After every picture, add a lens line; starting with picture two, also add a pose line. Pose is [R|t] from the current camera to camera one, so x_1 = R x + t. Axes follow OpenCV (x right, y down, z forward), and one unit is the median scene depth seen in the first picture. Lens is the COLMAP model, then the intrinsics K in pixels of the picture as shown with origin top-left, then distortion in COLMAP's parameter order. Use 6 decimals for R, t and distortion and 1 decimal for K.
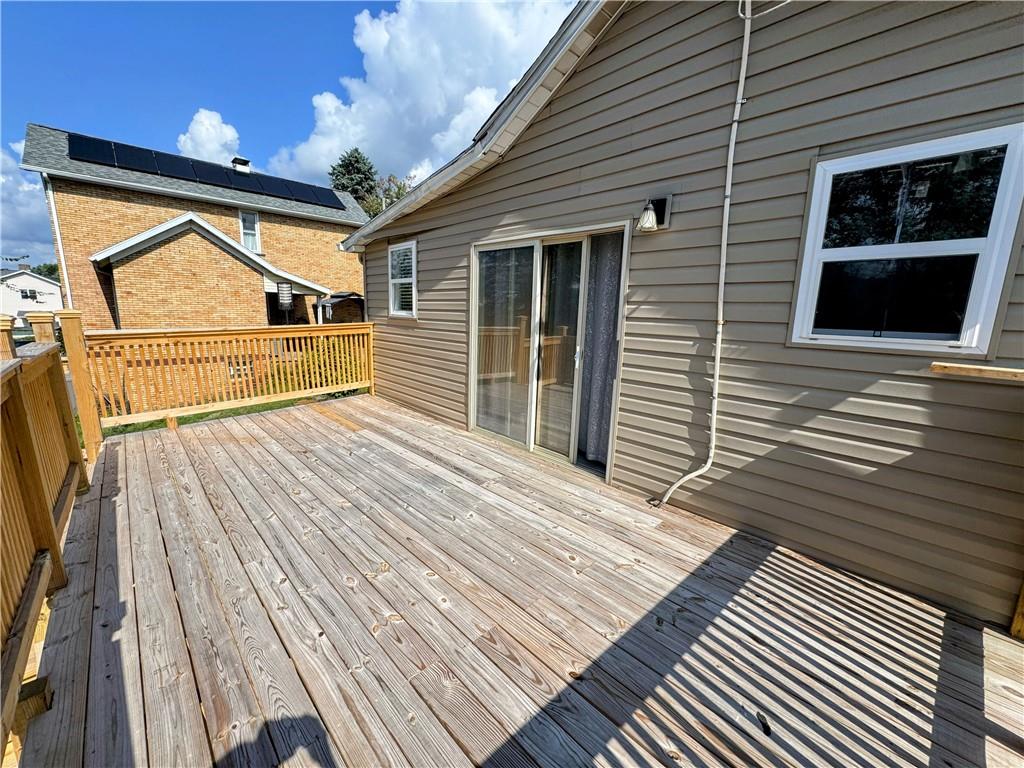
lens RADIAL K [[406.0, 0, 512.9], [0, 406.0, 387.4], [0, 0, 1]] dist [-0.002875, 0.000257]
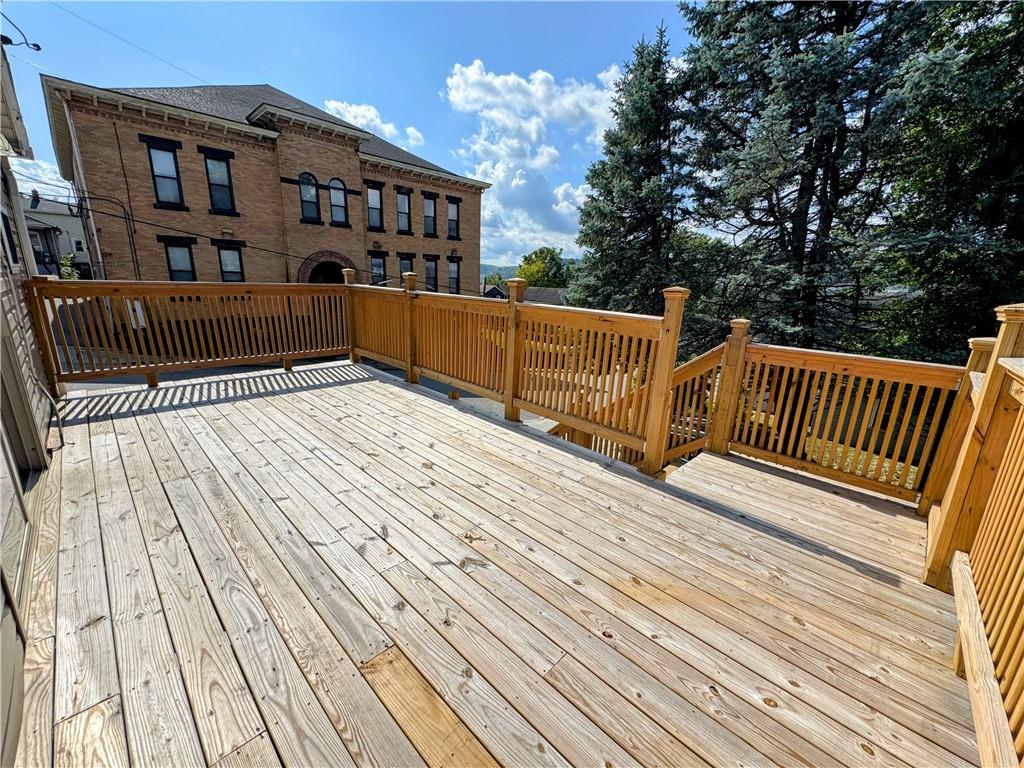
lens RADIAL K [[406.0, 0, 510.1], [0, 406.0, 387.0], [0, 0, 1]] dist [-0.002875, 0.000257]
pose [[-0.997746, -0.048602, -0.046267, -0.547554], [-0.063926, 0.898082, 0.435157, -0.270992], [0.020402, 0.437134, -0.899165, 1.442365]]
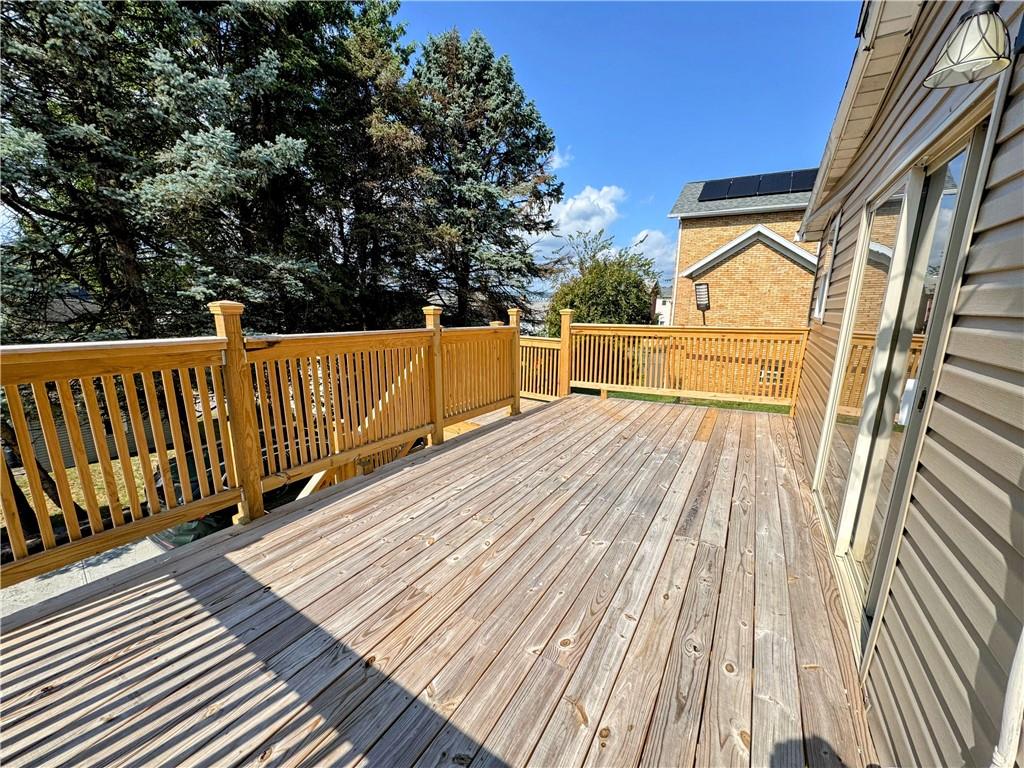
lens RADIAL K [[406.0, 0, 511.6], [0, 406.0, 389.8], [0, 0, 1]] dist [-0.002875, 0.000257]
pose [[0.261579, 0.181790, -0.947907, 0.437285], [-0.193774, 0.971998, 0.132937, -0.055833], [0.945531, 0.148906, 0.289481, 0.385300]]
